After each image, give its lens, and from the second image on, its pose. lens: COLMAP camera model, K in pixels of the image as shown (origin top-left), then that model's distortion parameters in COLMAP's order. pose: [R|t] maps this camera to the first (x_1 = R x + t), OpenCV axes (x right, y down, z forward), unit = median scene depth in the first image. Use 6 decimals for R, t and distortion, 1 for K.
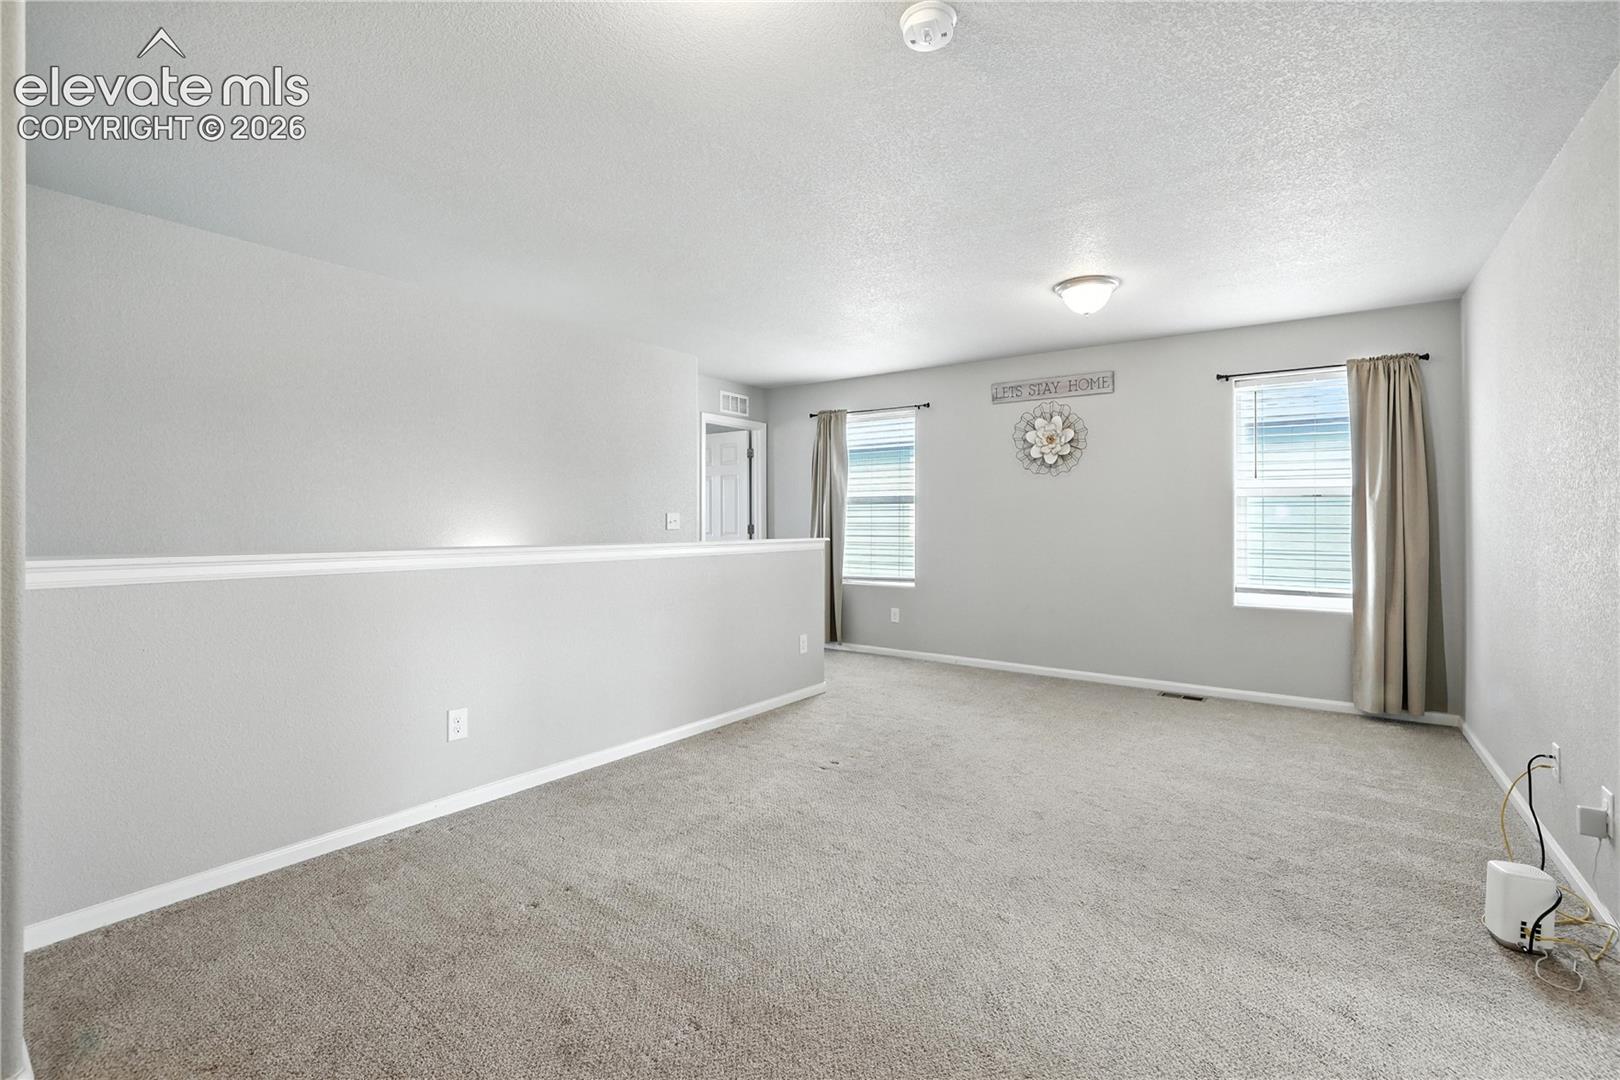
lens RADIAL K [[709.8, 0, 810.3], [0, 709.8, 525.8], [0, 0, 1]] dist [-0.047146, 0.016735]
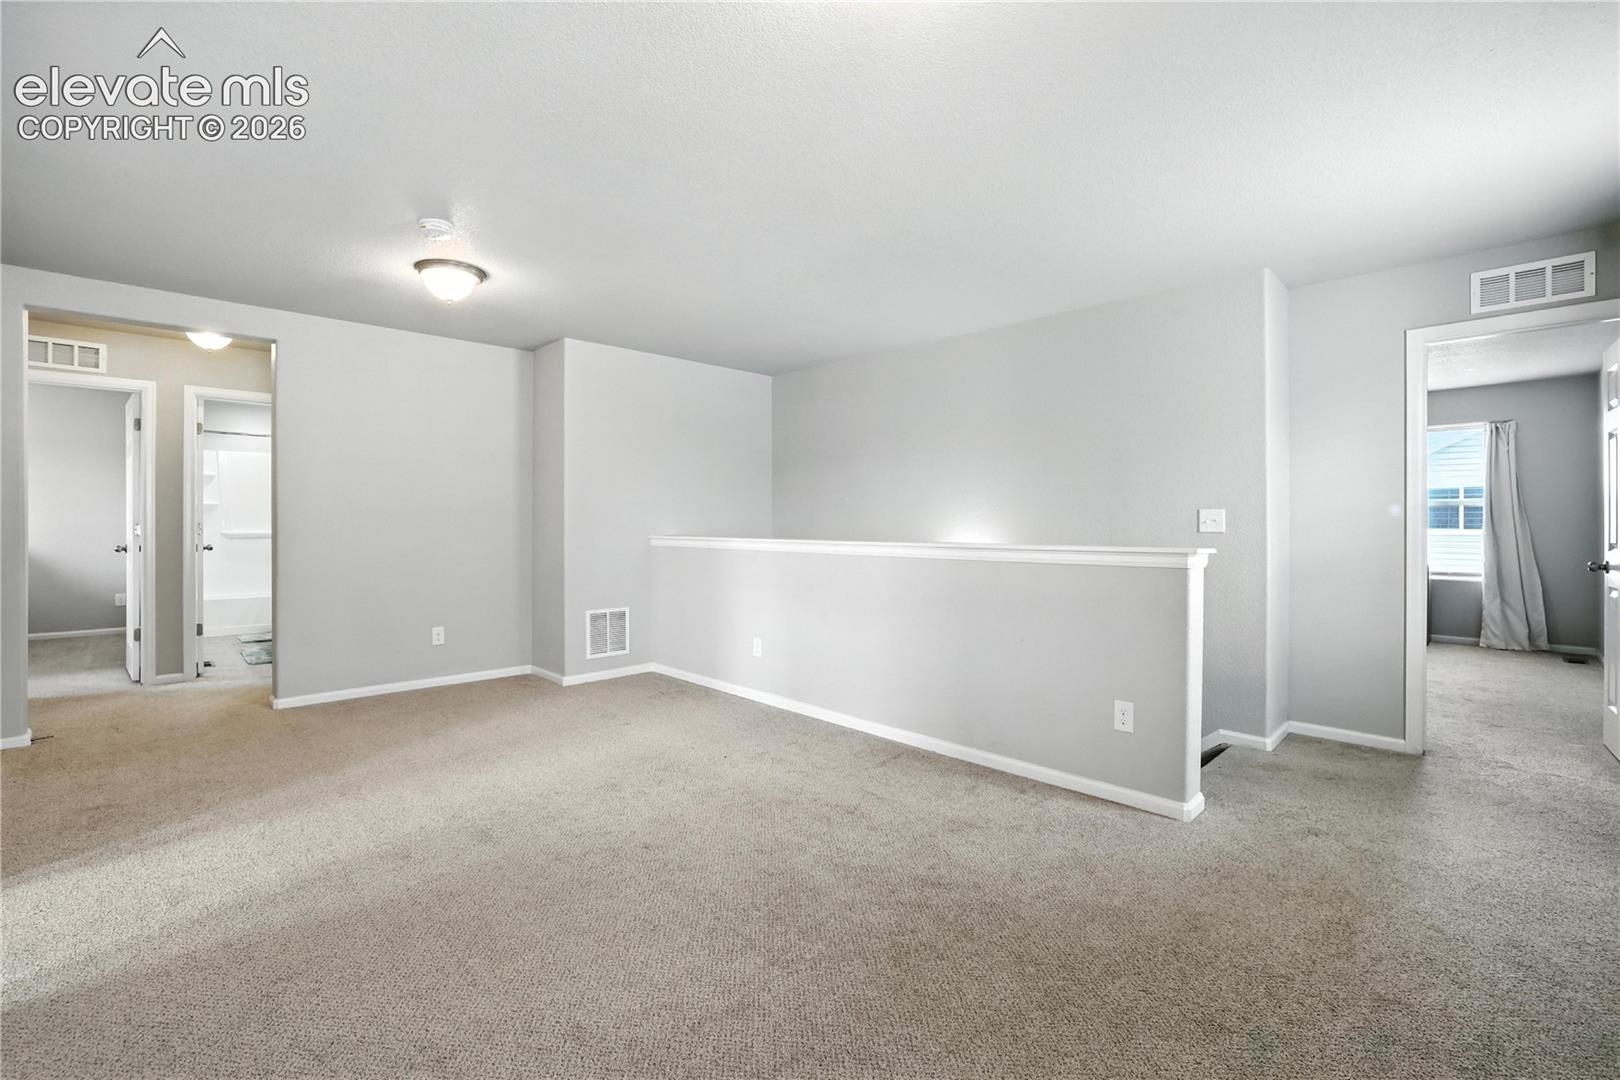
lens RADIAL K [[709.8, 0, 810.3], [0, 709.8, 525.8], [0, 0, 1]] dist [-0.047146, 0.016735]
pose [[-0.166753, 0.003909, -0.985991, 0.711181], [-0.005060, 0.999976, 0.004821, -0.003470], [0.985986, 0.005793, -0.166729, 0.910923]]
